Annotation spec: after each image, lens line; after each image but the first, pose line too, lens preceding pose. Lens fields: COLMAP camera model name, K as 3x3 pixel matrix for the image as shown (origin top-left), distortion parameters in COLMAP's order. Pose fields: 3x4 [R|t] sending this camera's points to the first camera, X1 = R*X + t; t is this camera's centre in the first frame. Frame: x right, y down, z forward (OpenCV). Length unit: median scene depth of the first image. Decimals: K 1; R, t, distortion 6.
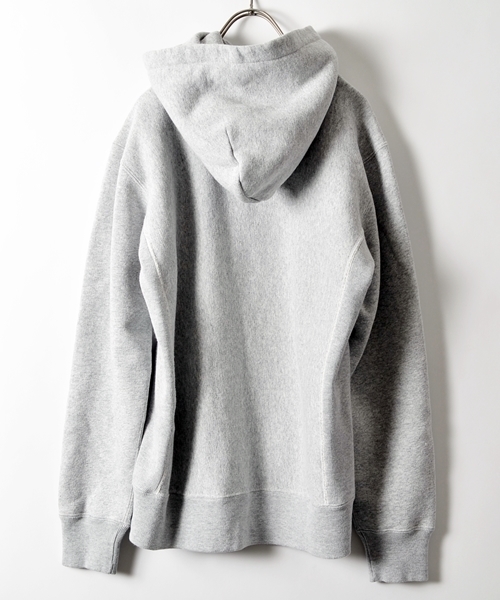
lens RADIAL K [[999.9, 0, 250.0], [0, 999.9, 300.0], [0, 0, 1]] dist [-0.024634, -0.098387]
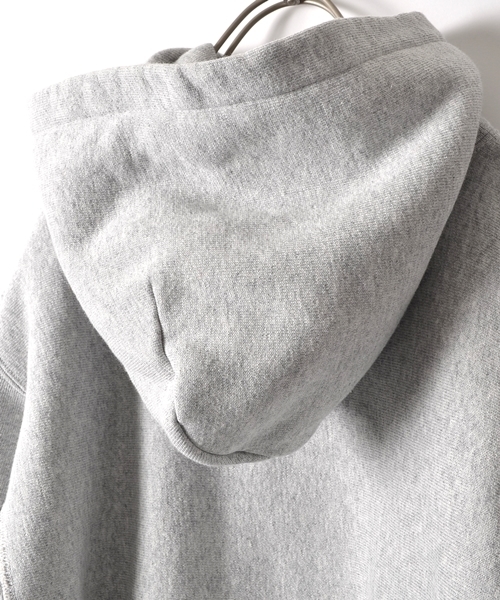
lens RADIAL K [[978.9, 0, 250.2], [0, 978.9, 256.9], [0, 0, 1]] dist [-0.050686, -0.081743]
pose [[0.943726, -0.004244, -0.330702, 0.129268], [-0.033364, 0.993595, -0.107961, -0.135722], [0.329042, 0.112919, 0.937540, 0.637531]]
